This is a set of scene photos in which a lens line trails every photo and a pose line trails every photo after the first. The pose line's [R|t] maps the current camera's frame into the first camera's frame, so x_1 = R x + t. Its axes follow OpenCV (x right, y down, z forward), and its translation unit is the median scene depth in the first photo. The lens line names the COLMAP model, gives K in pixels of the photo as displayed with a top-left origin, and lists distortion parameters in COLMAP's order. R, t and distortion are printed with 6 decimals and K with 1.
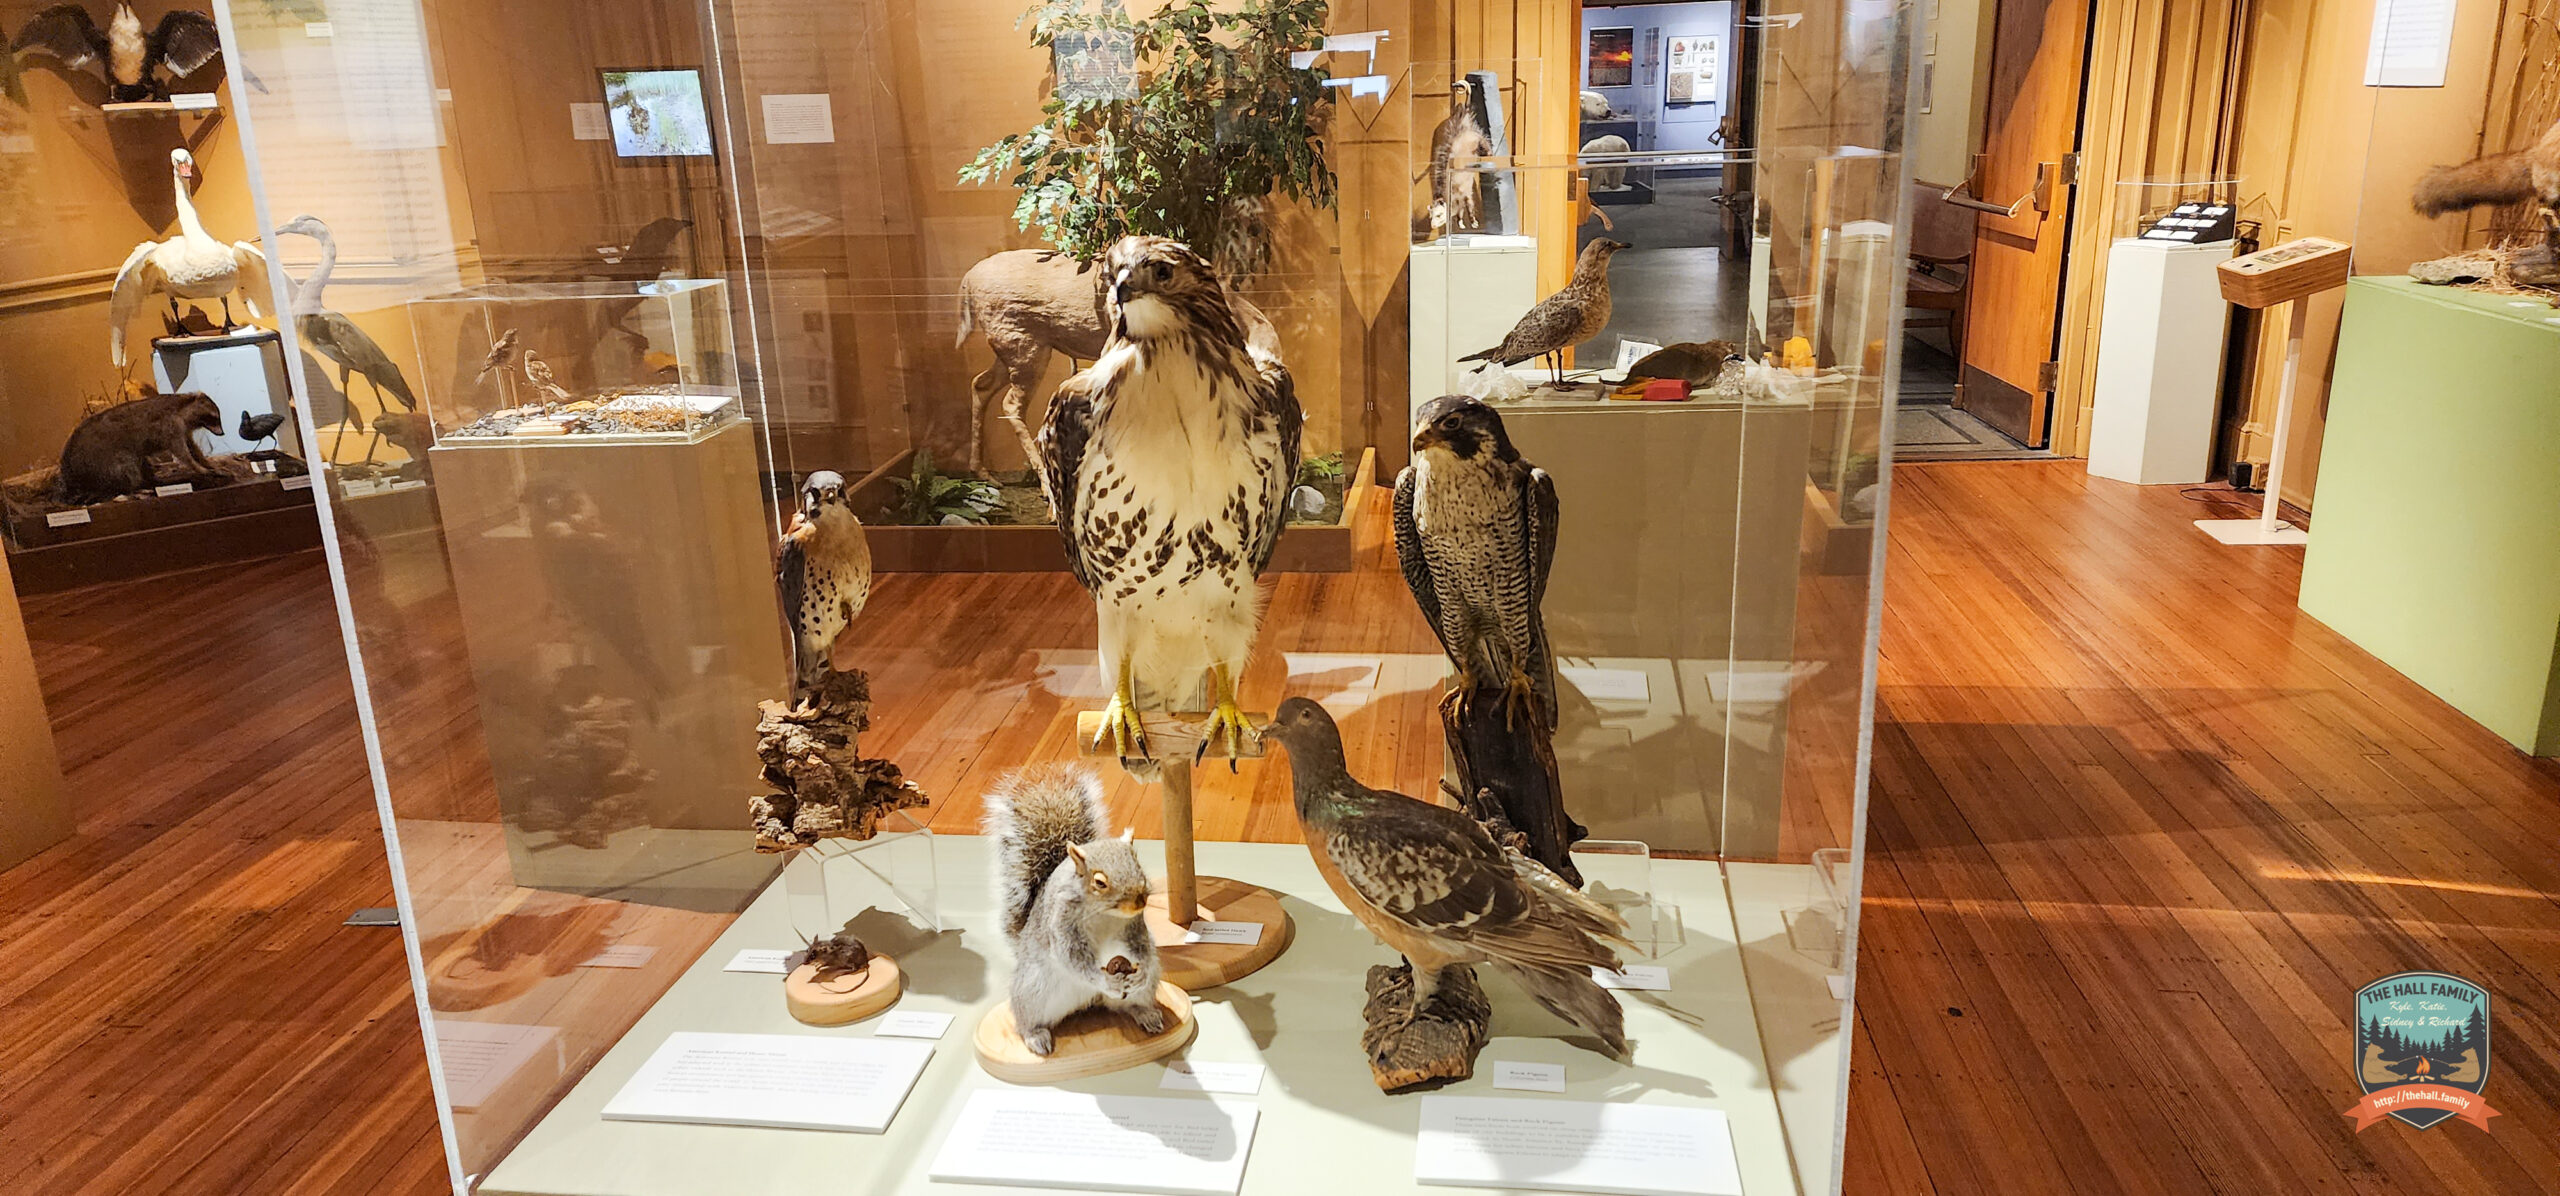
lens RADIAL K [[1731.1, 0, 1287.1], [0, 1731.1, 613.1], [0, 0, 1]] dist [0.043437, -0.023458]
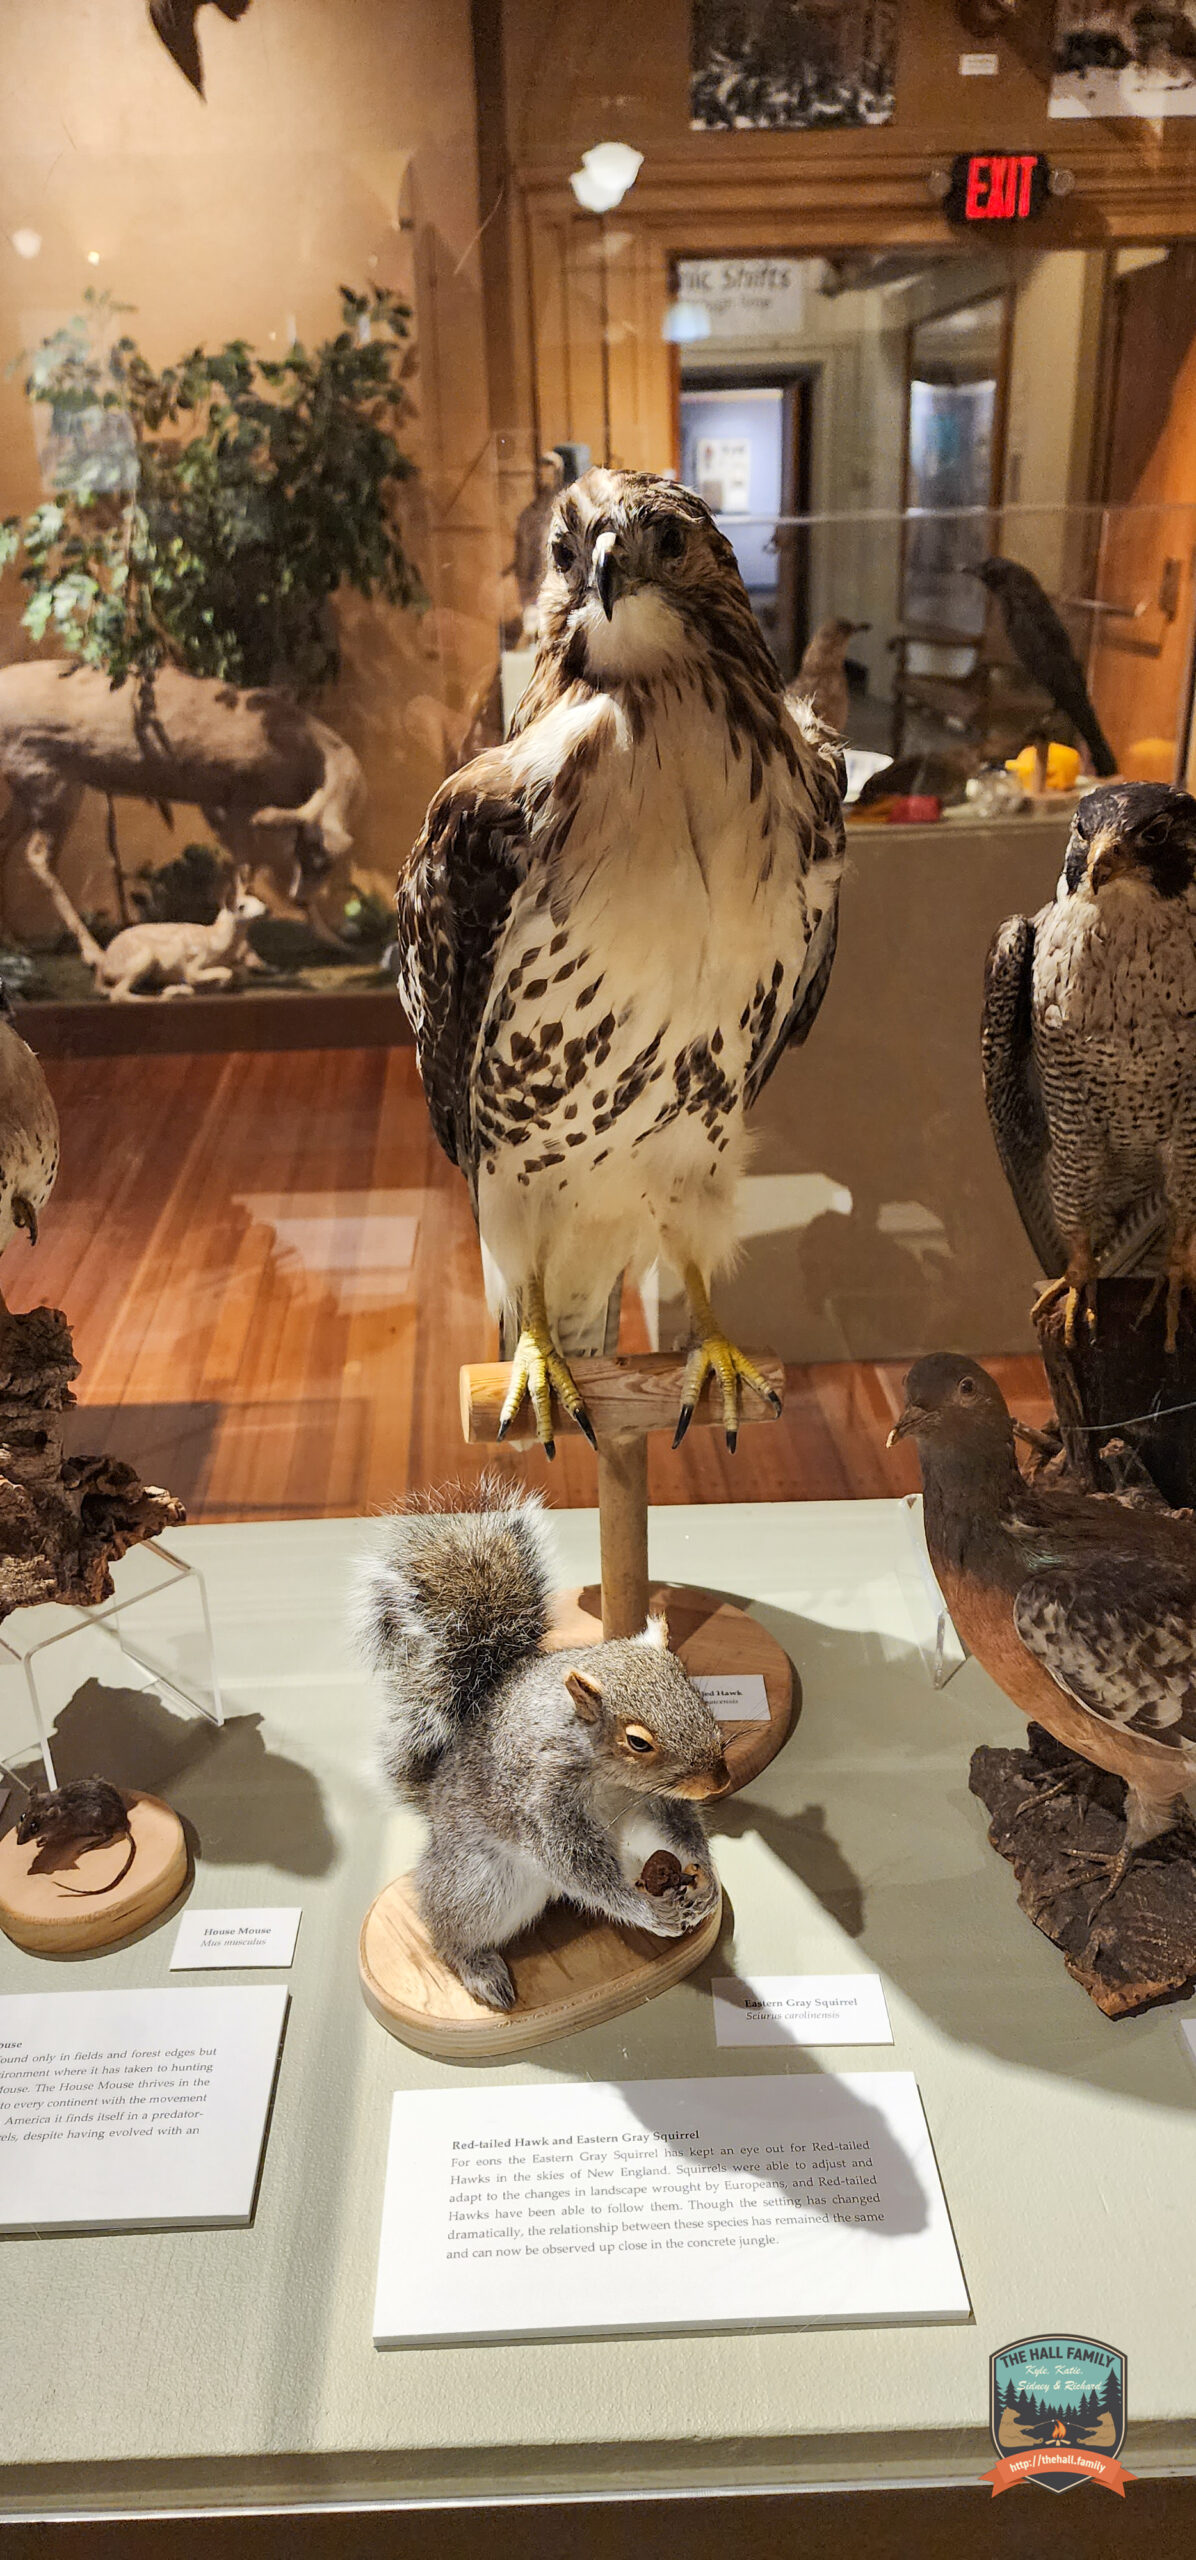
lens RADIAL K [[1731.1, 0, 584.4], [0, 1731.1, 1294.8], [0, 0, 1]] dist [0.043437, -0.023458]
pose [[0.986612, -0.066540, 0.148893, -0.166755], [0.046448, 0.989815, 0.134570, -0.044105], [-0.156331, -0.125852, 0.979654, 0.431950]]
